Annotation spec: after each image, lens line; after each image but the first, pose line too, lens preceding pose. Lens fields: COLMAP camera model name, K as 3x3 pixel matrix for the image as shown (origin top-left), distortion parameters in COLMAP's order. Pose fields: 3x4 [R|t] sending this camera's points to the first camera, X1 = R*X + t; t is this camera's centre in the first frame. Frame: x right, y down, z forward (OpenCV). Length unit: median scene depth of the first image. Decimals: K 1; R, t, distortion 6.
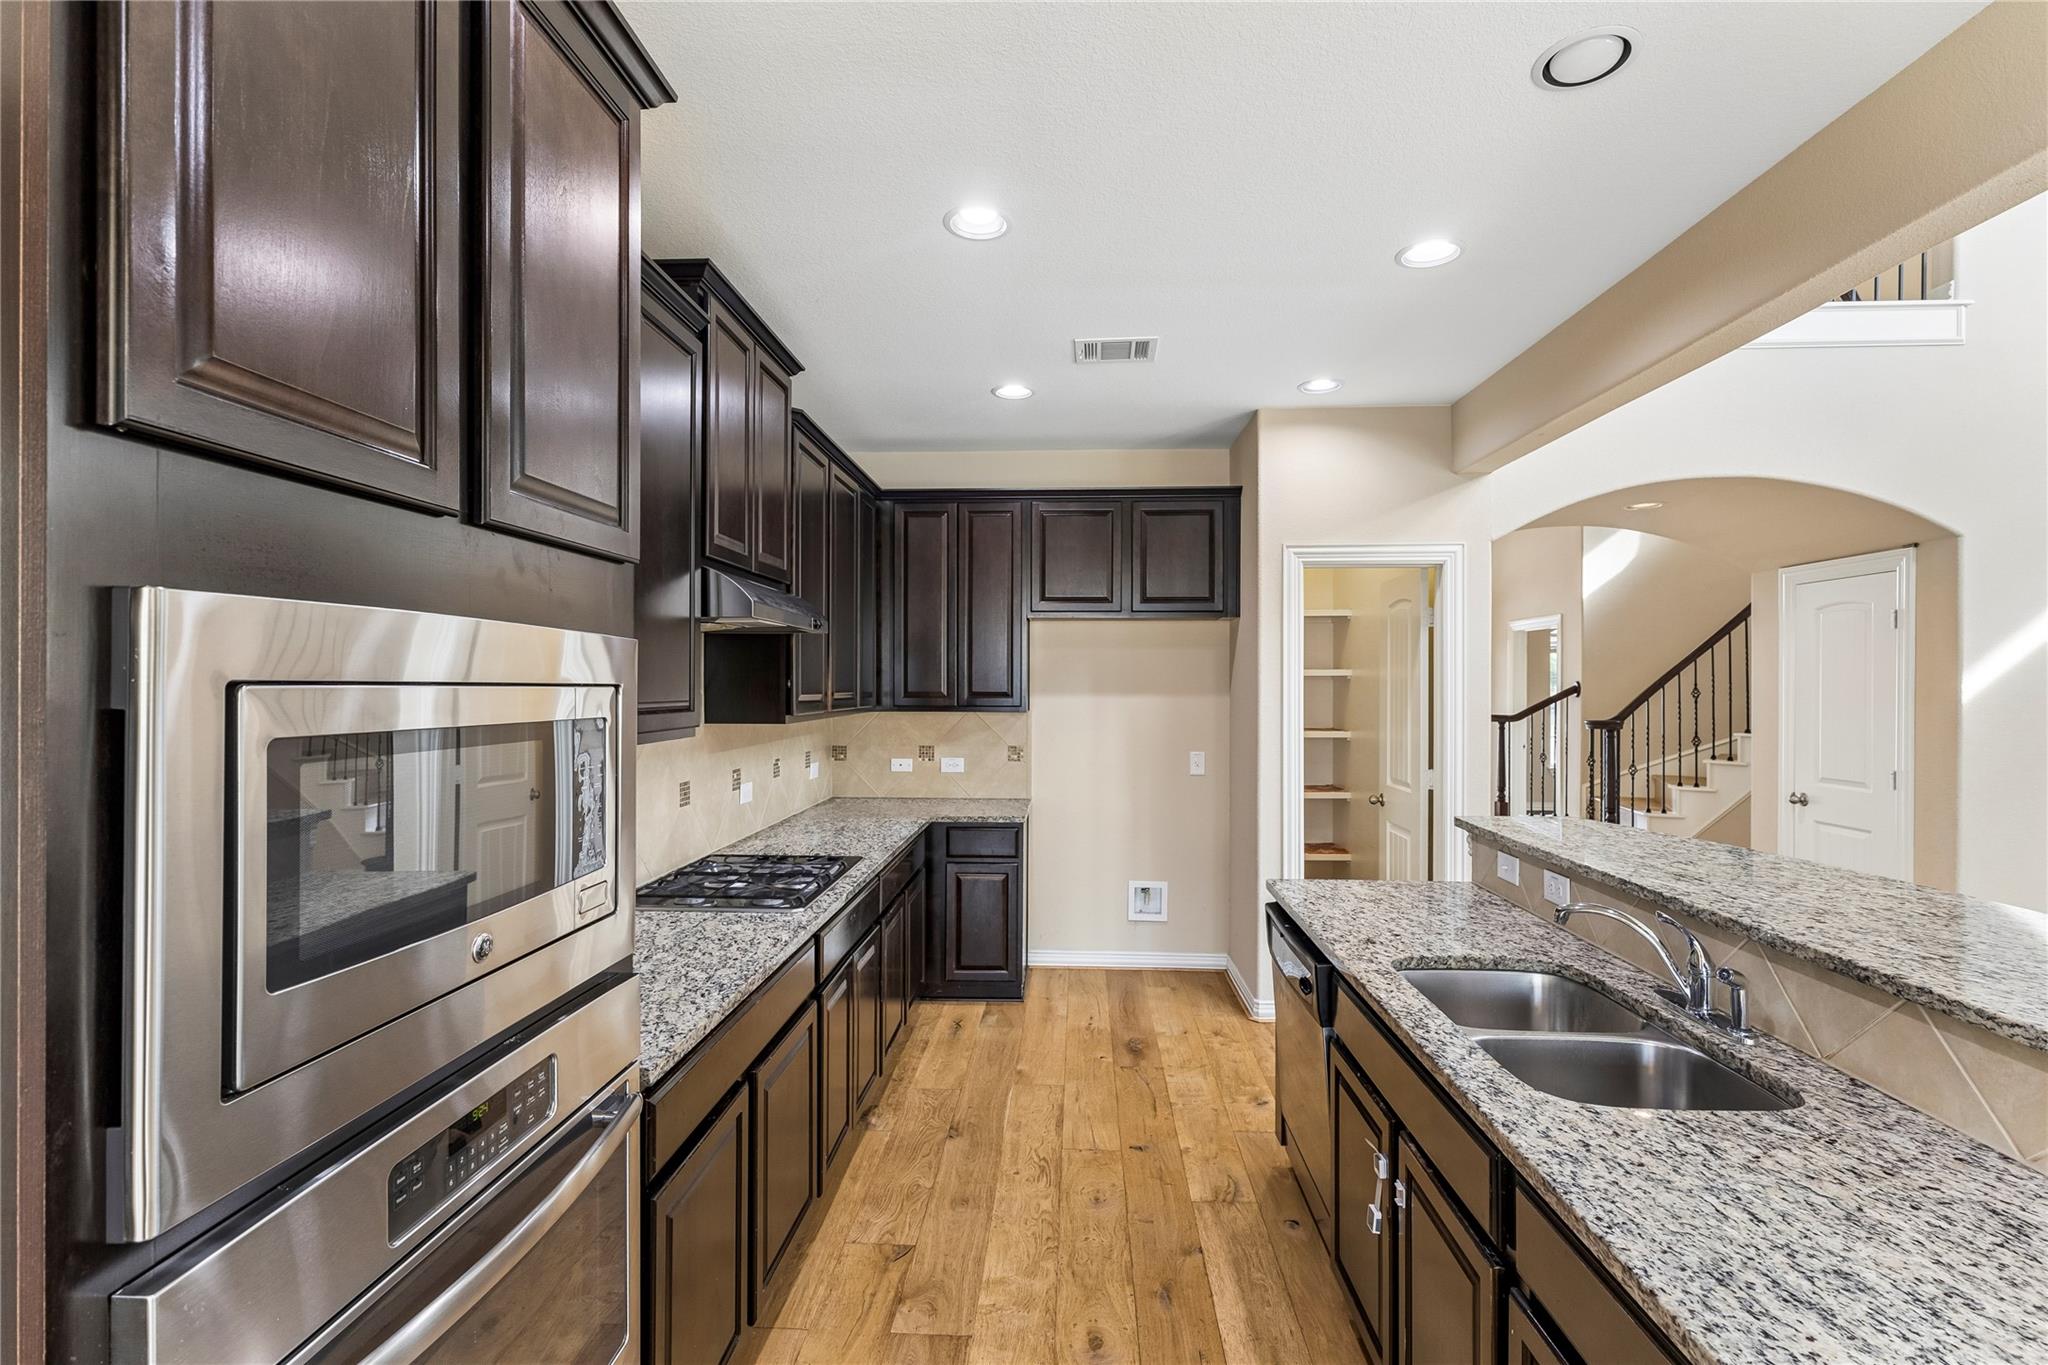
lens RADIAL K [[936.2, 0, 1035.7], [0, 936.2, 685.4], [0, 0, 1]] dist [0.006178, -0.000435]
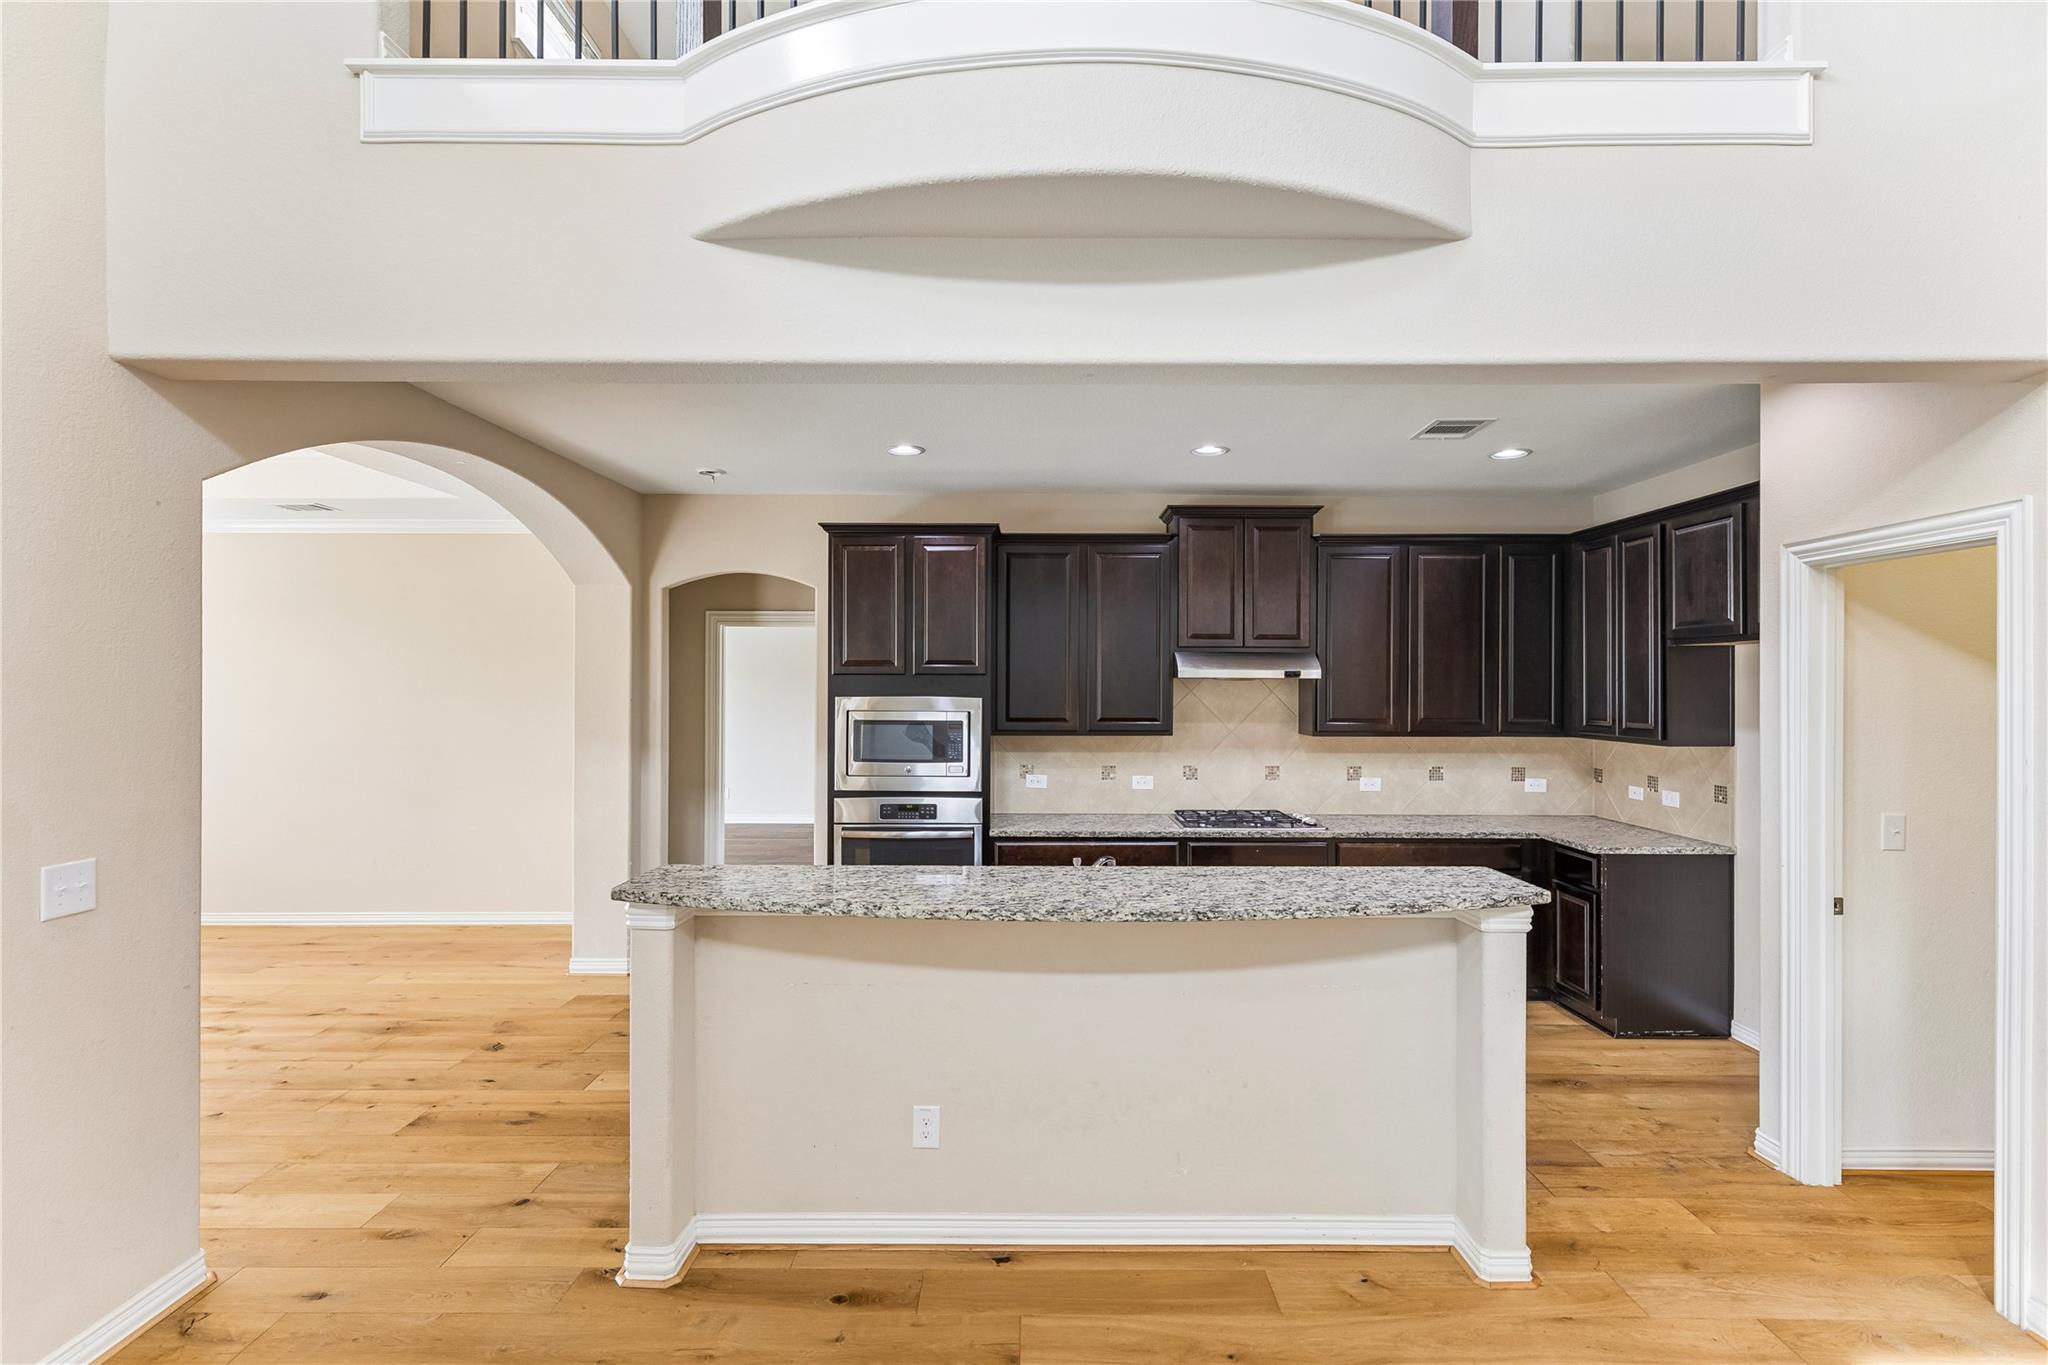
lens RADIAL K [[936.2, 0, 1024.5], [0, 936.2, 682.0], [0, 0, 1]] dist [0.006178, -0.000435]
pose [[0.039301, -0.004783, -0.999216, 0.916733], [-0.005951, 0.999970, -0.005021, -0.028325], [0.999210, 0.006144, 0.039272, 0.322525]]
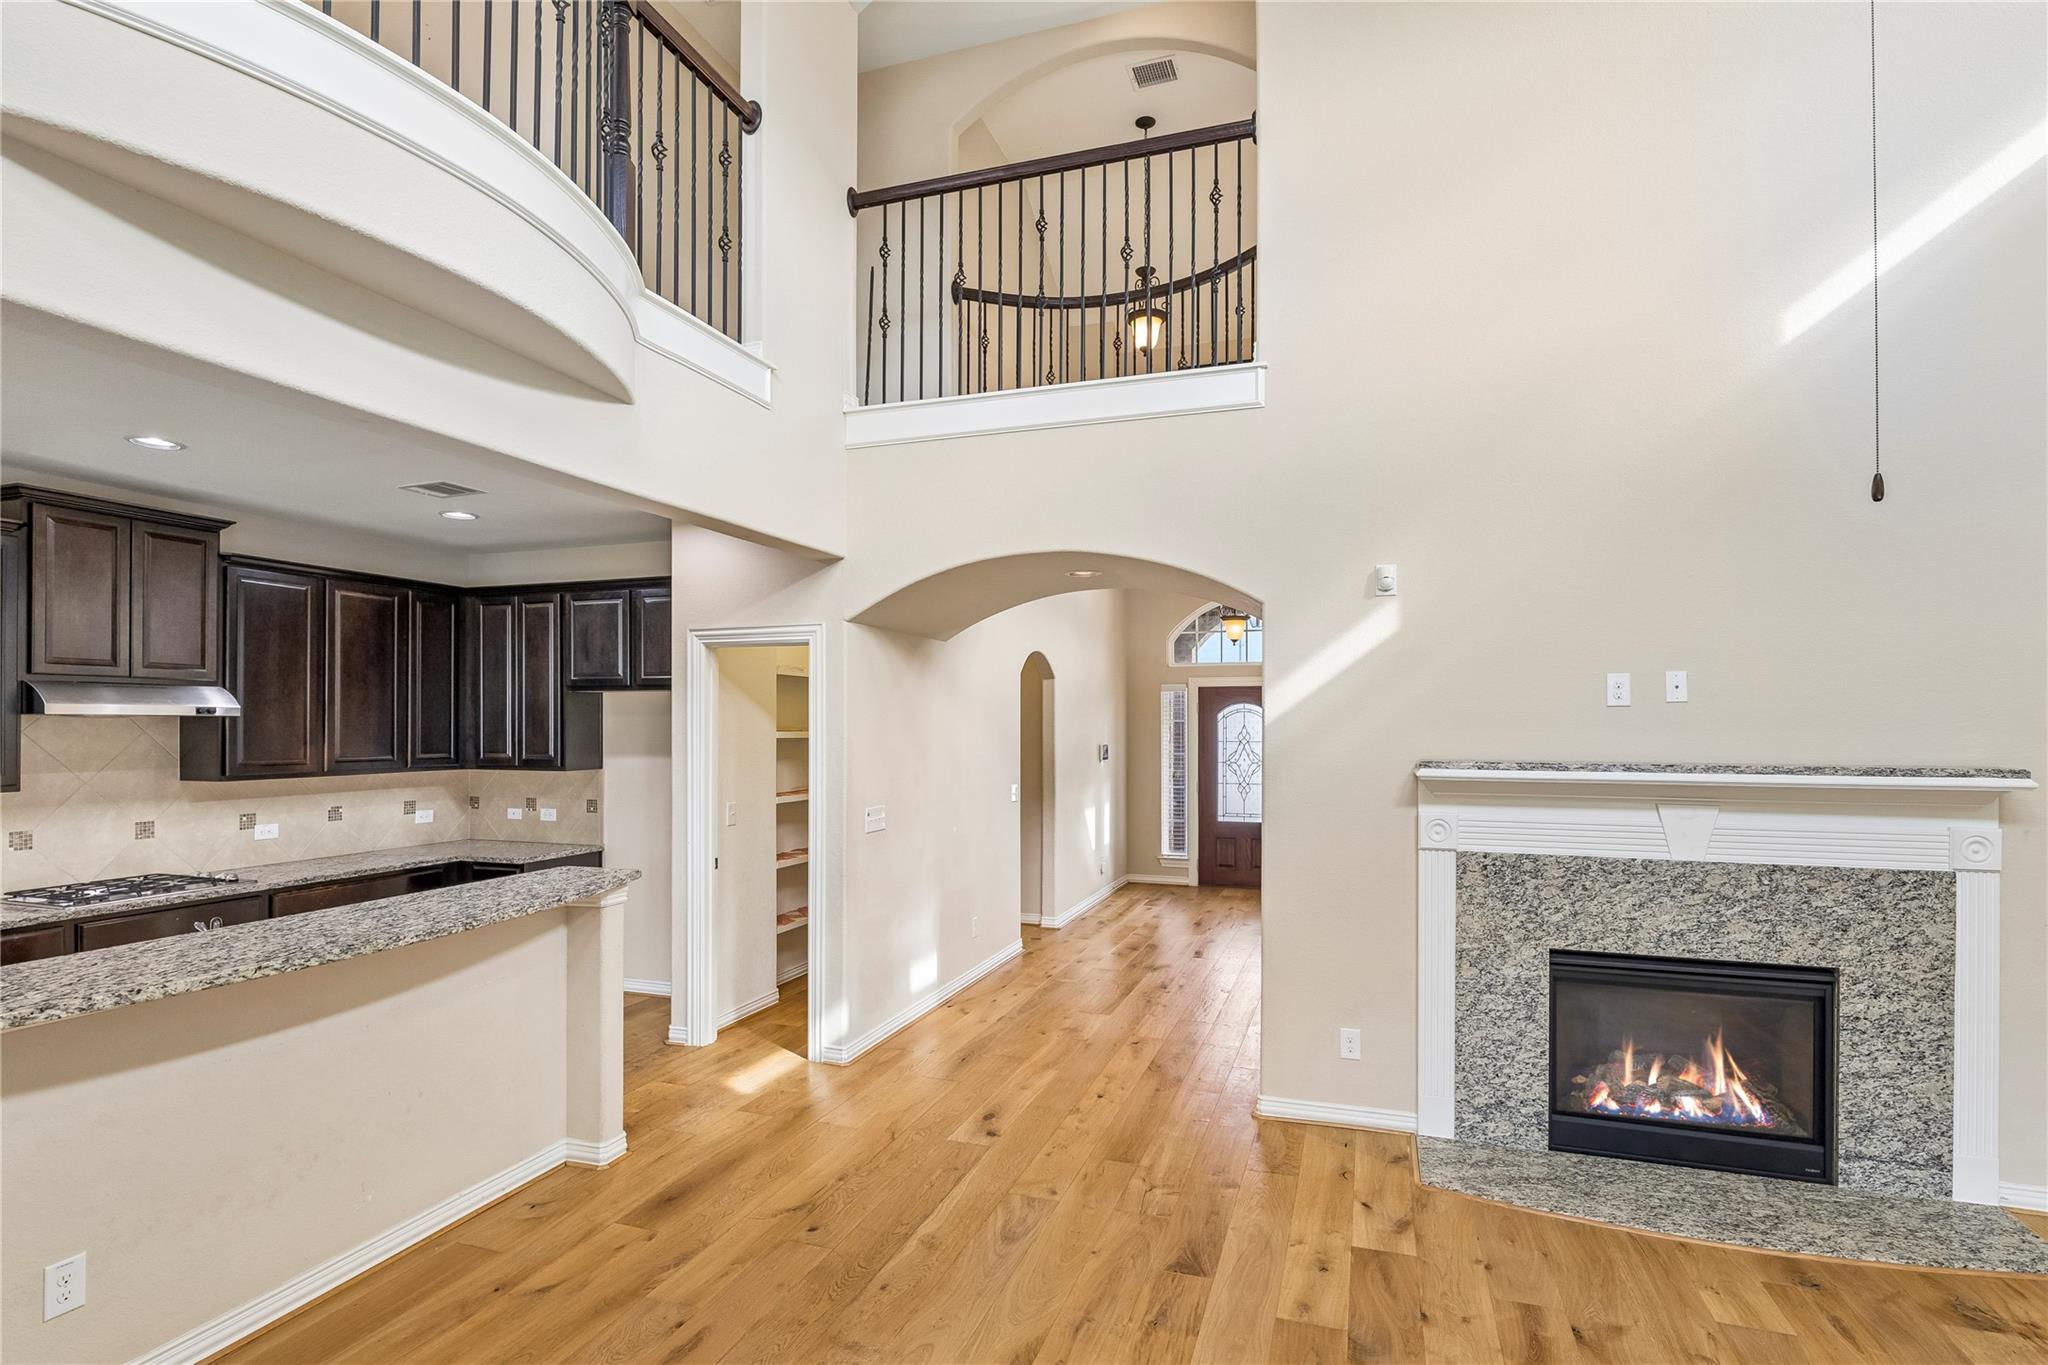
lens RADIAL K [[1017.7, 0, 1023.5], [0, 1017.7, 721.5], [0, 0, 1]] dist [-0.011770, 0.000810]
pose [[0.959095, -0.002648, -0.283071, 0.920552], [0.001136, 0.999984, -0.005507, -0.027417], [0.283081, 0.004960, 0.959083, -0.067512]]
